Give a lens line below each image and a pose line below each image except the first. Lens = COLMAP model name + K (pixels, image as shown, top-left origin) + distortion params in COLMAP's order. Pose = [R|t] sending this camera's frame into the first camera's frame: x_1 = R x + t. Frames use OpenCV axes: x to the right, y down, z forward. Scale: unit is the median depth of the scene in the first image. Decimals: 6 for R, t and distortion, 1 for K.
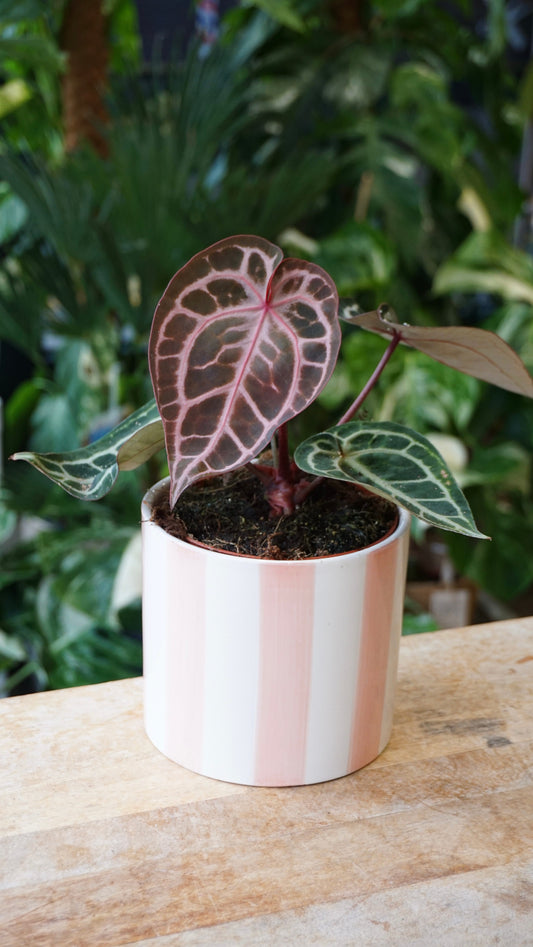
lens RADIAL K [[1940.5, 0, 270.8], [0, 1940.5, 476.4], [0, 0, 1]] dist [0.134017, 0.000000]
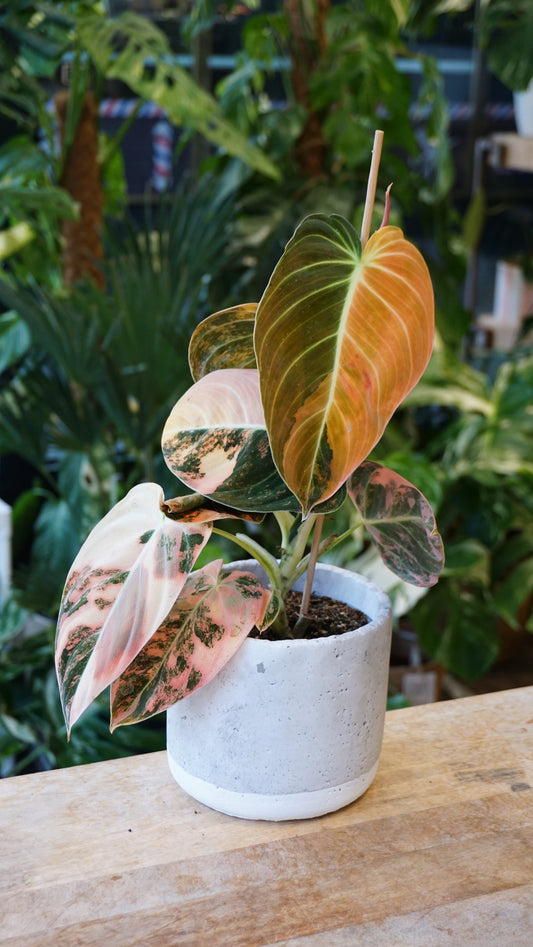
lens RADIAL K [[1940.5, 0, 261.7], [0, 1940.5, 471.4], [0, 0, 1]] dist [0.134017, 0.000000]
pose [[0.998543, -0.014151, 0.052083, -0.056220], [0.016839, 0.998528, -0.051550, -0.000439], [-0.051277, 0.052352, 0.997311, -0.117778]]
